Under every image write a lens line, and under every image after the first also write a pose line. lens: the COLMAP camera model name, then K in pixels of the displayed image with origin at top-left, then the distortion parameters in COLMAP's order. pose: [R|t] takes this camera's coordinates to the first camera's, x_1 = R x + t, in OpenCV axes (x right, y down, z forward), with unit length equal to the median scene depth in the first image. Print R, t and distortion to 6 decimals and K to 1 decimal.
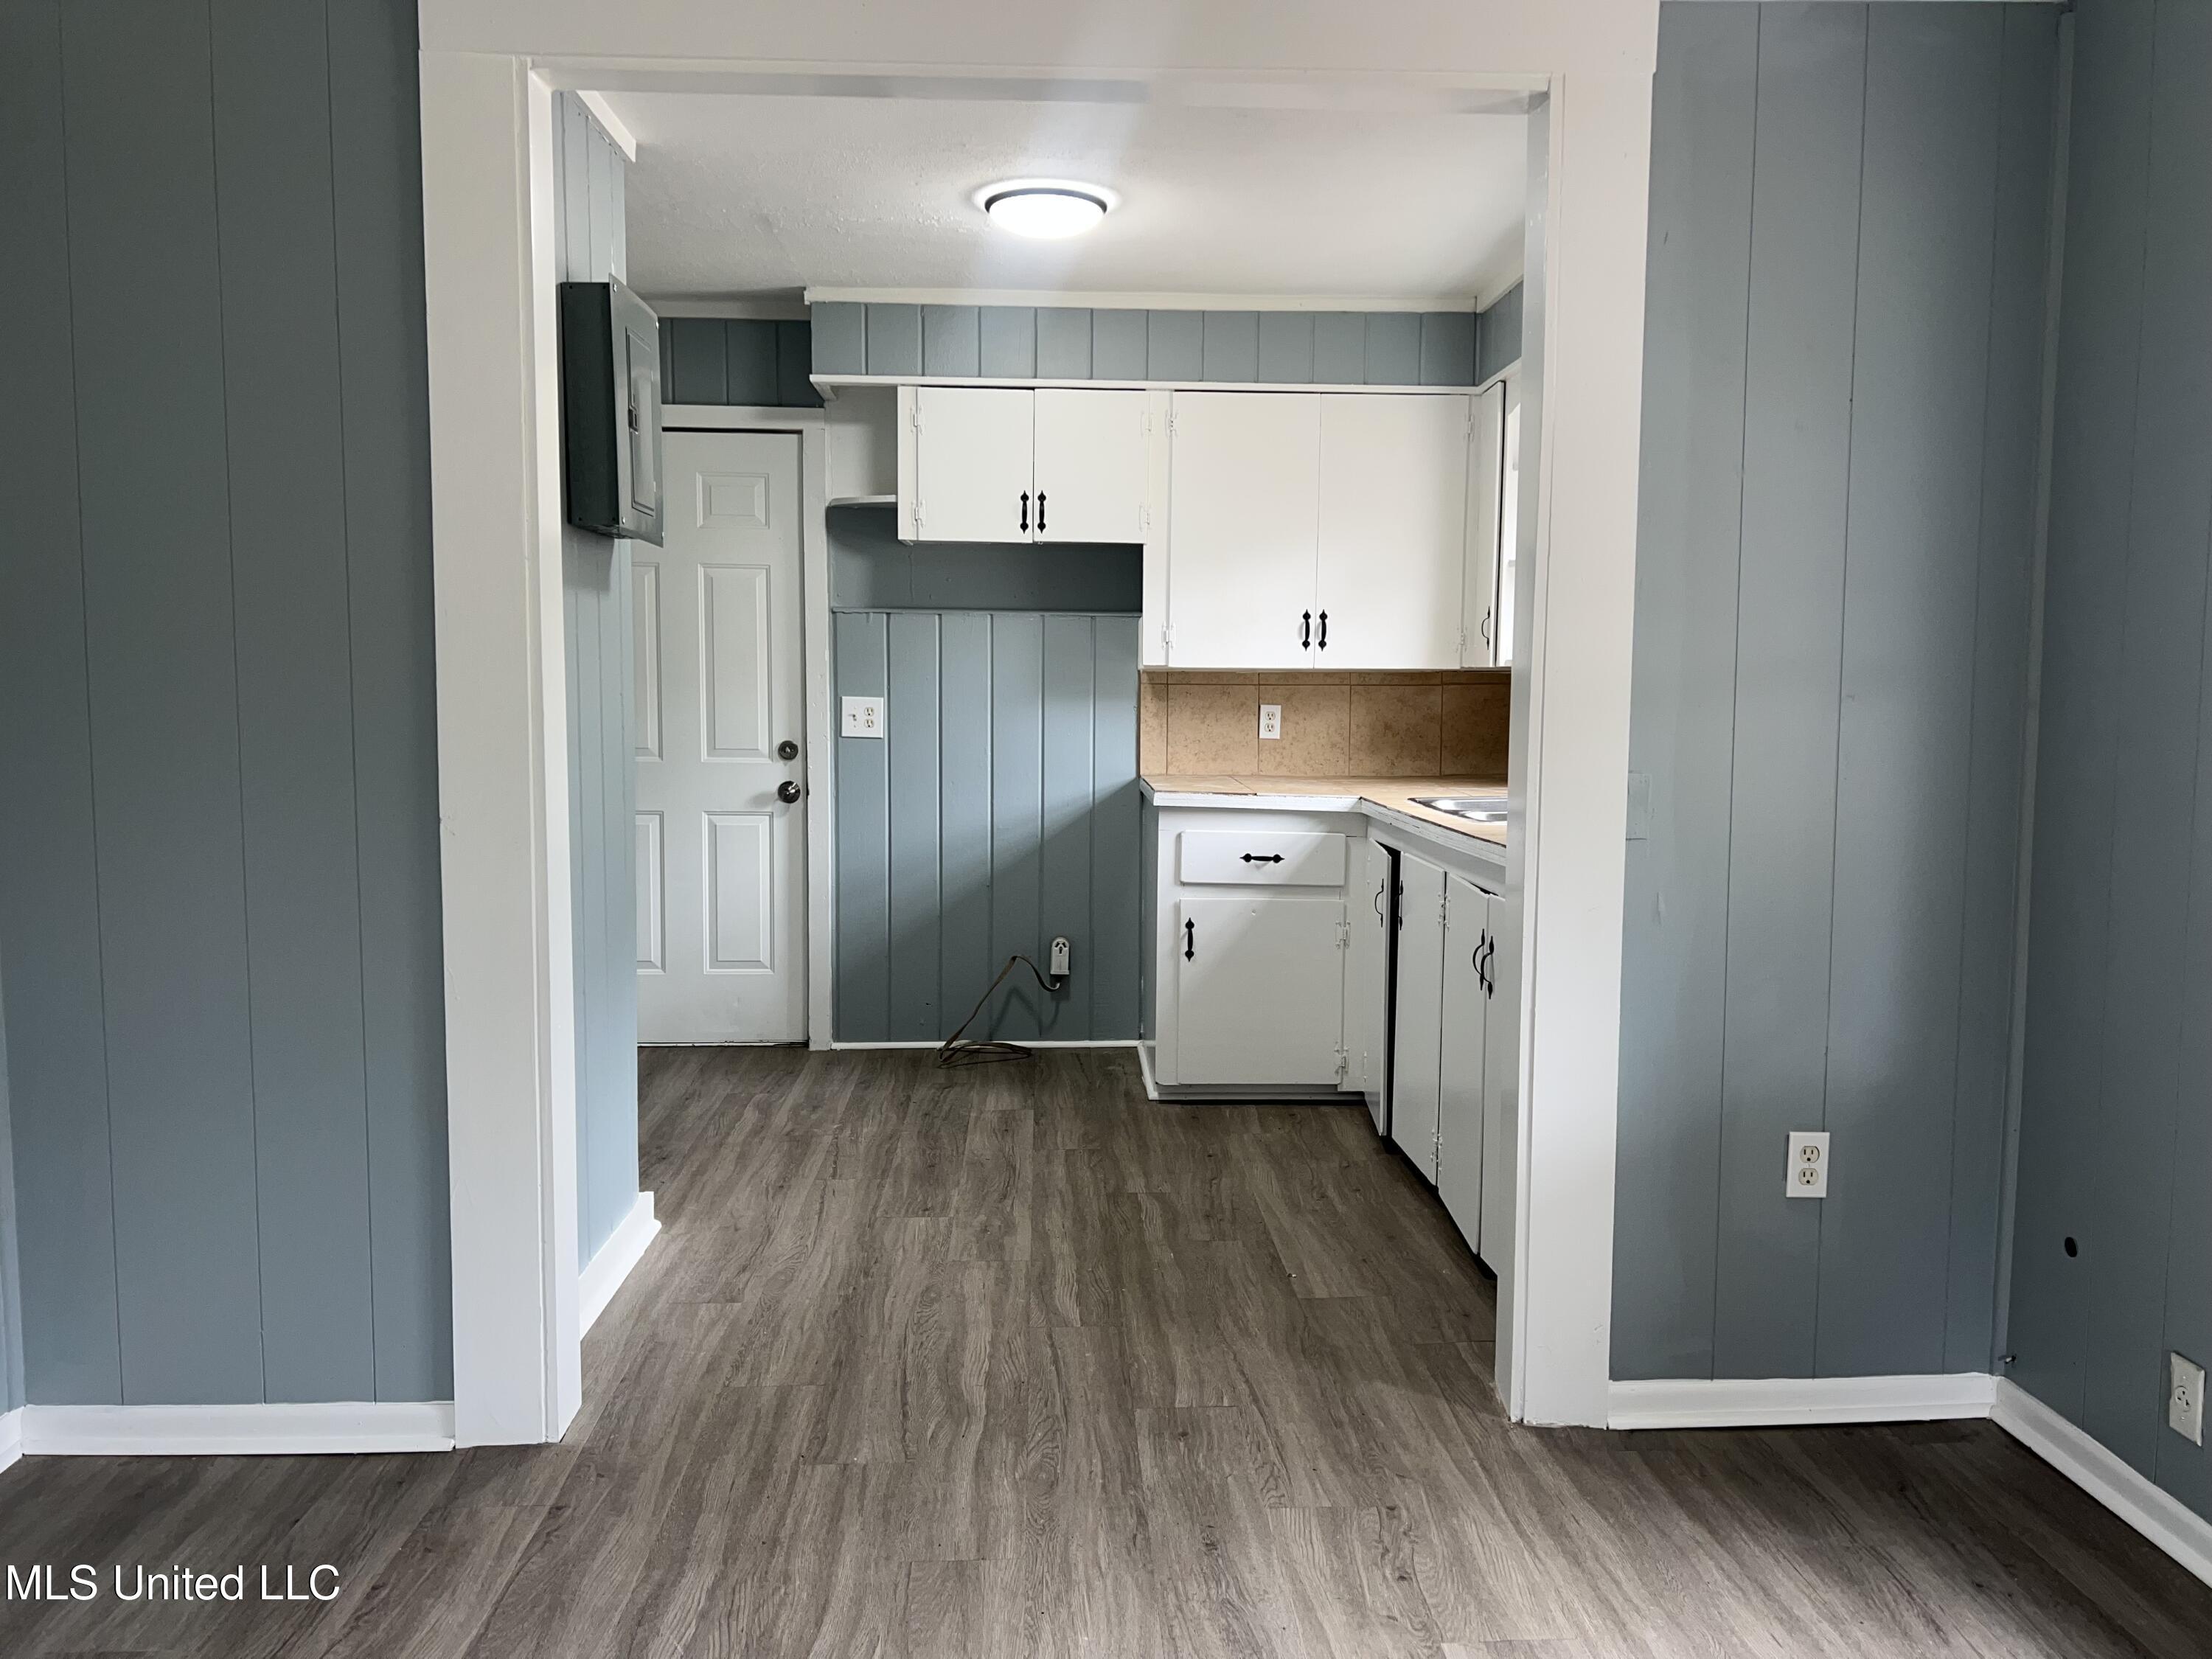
lens RADIAL K [[1648.8, 0, 1127.9], [0, 1648.8, 834.1], [0, 0, 1]] dist [0.066418, -0.076822]
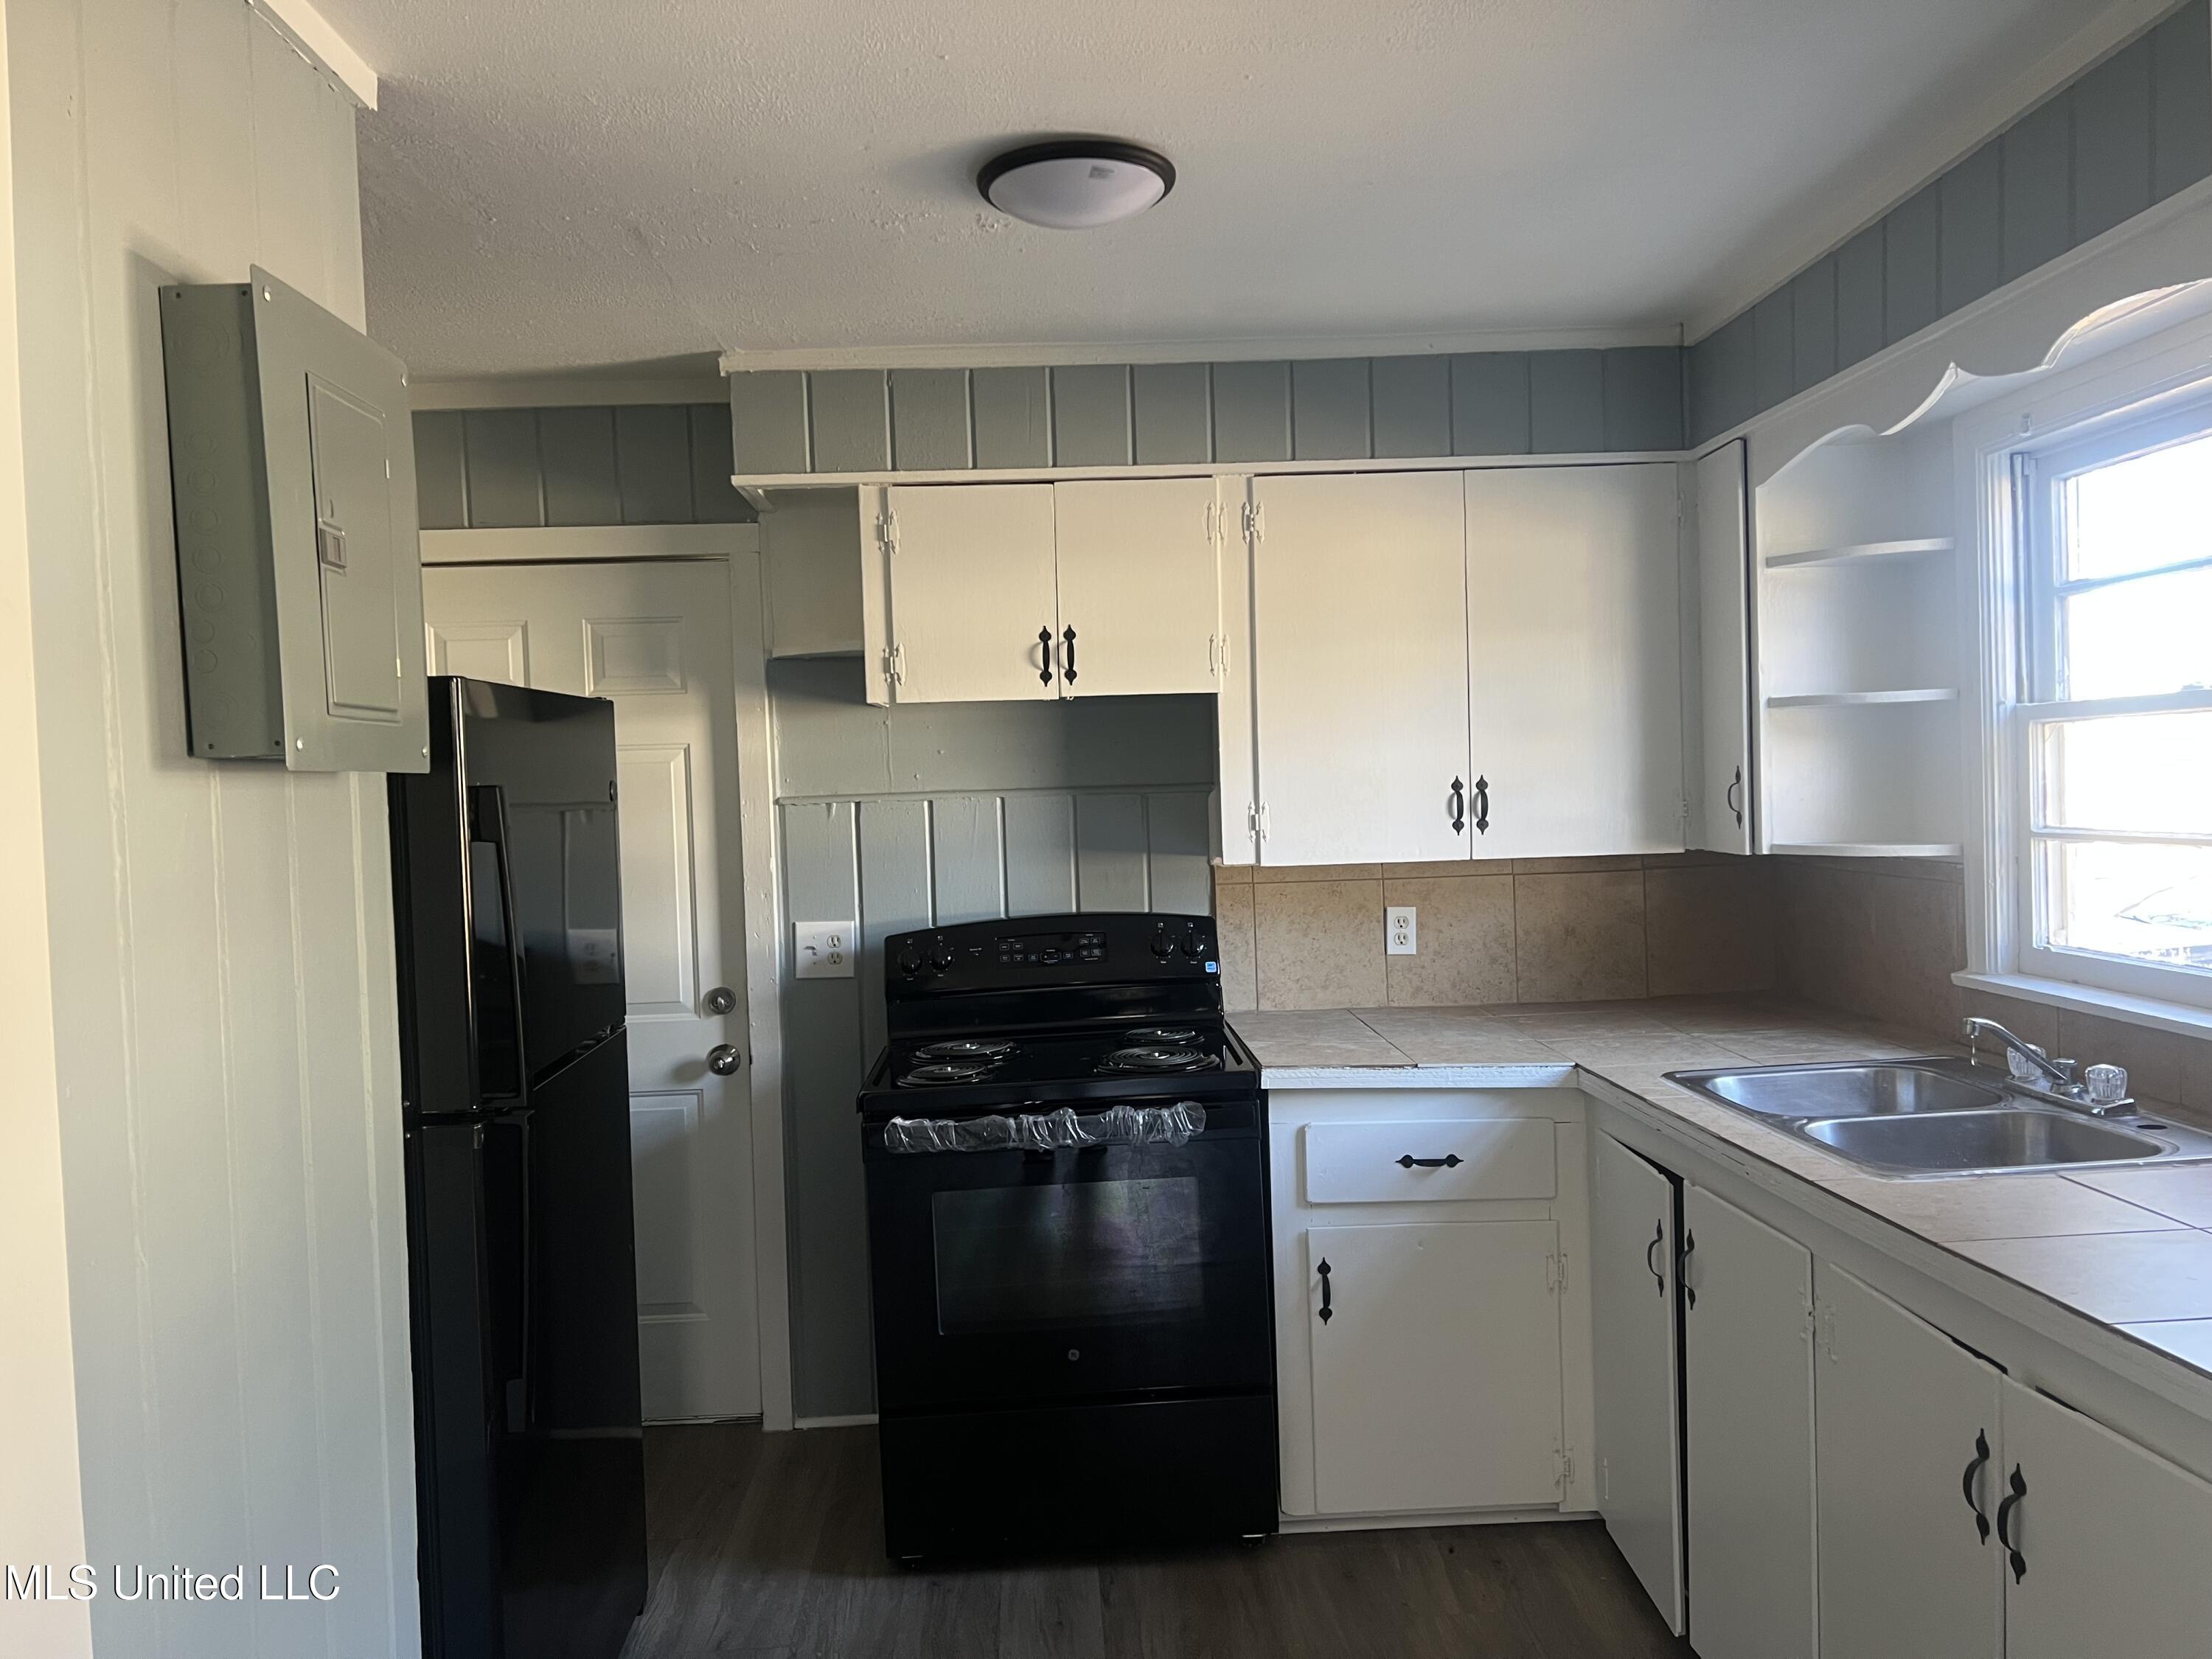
lens RADIAL K [[1648.8, 0, 1101.7], [0, 1648.8, 832.3], [0, 0, 1]] dist [0.066418, -0.076822]
pose [[0.999045, -0.041958, -0.012205, -0.035561], [0.041084, 0.997057, -0.064733, -0.078859], [0.014886, 0.064170, 0.997828, 0.328011]]
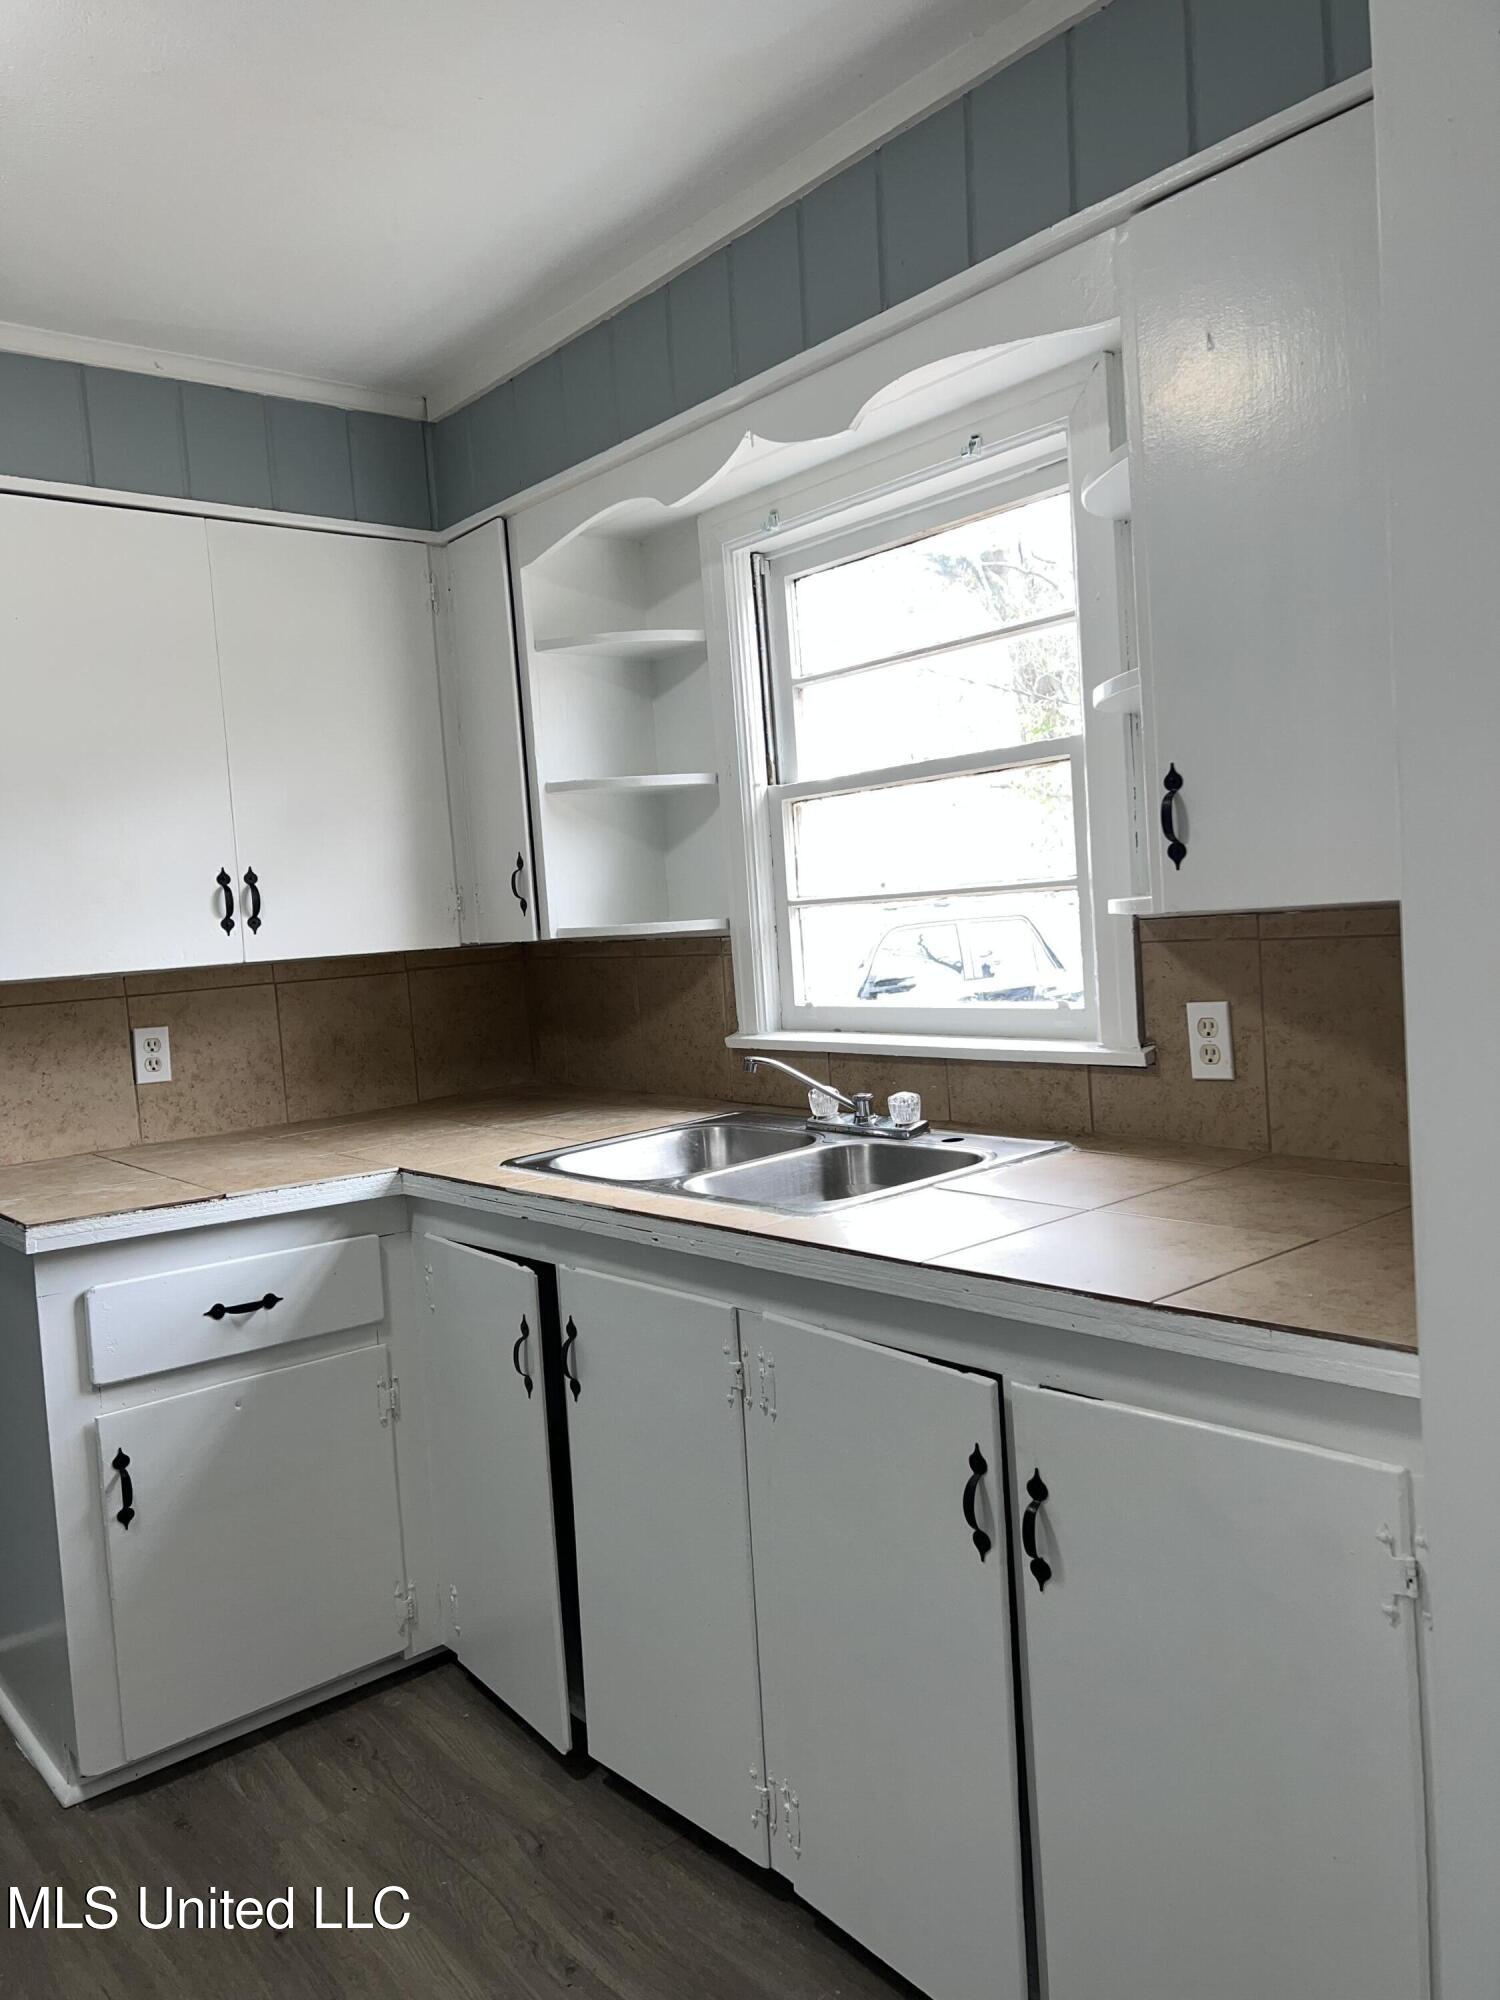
lens RADIAL K [[1490.8, 0, 769.1], [0, 1490.8, 995.7], [0, 0, 1]] dist [0.066418, -0.076822]
pose [[0.789388, -0.099016, 0.605857, -0.077602], [0.130603, 0.991401, -0.008140, -0.062729], [-0.599841, 0.085553, 0.795532, 0.473197]]
